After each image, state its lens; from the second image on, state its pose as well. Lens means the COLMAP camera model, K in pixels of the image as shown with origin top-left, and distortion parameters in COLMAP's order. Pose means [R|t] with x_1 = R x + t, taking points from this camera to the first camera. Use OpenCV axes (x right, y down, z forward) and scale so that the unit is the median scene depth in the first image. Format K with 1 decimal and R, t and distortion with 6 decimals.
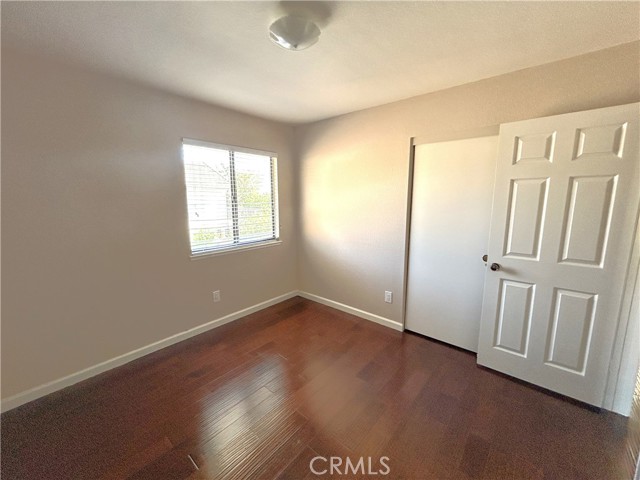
lens RADIAL K [[259.3, 0, 320.1], [0, 259.3, 236.2], [0, 0, 1]] dist [-0.000222, 0.000008]
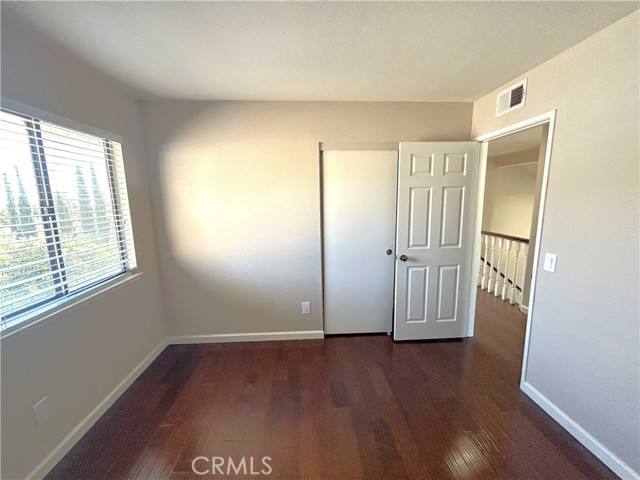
lens RADIAL K [[260.6, 0, 319.2], [0, 260.6, 238.3], [0, 0, 1]] dist [0.001384, -0.000052]
pose [[0.719746, -0.114791, 0.684682, -0.383659], [0.116452, 0.992224, 0.043936, -0.064791], [-0.684401, 0.048110, 0.727517, 0.311167]]
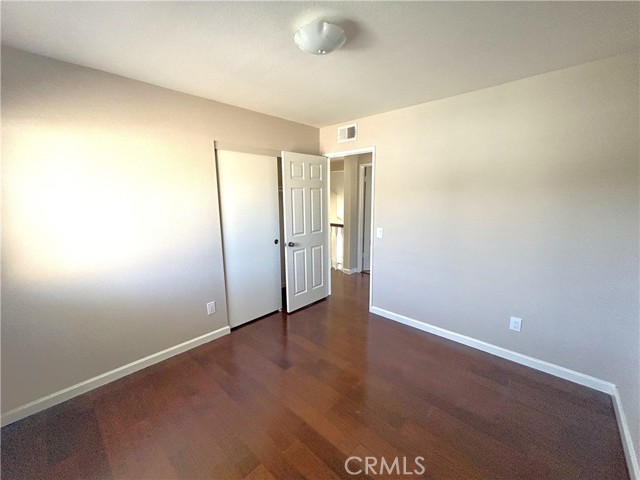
lens RADIAL K [[260.6, 0, 319.2], [0, 260.6, 238.3], [0, 0, 1]] dist [0.001384, -0.000052]
pose [[0.040022, -0.160499, 0.986224, -0.707991], [0.158336, 0.975563, 0.152338, -0.106543], [-0.986574, 0.150057, 0.064457, 0.616944]]
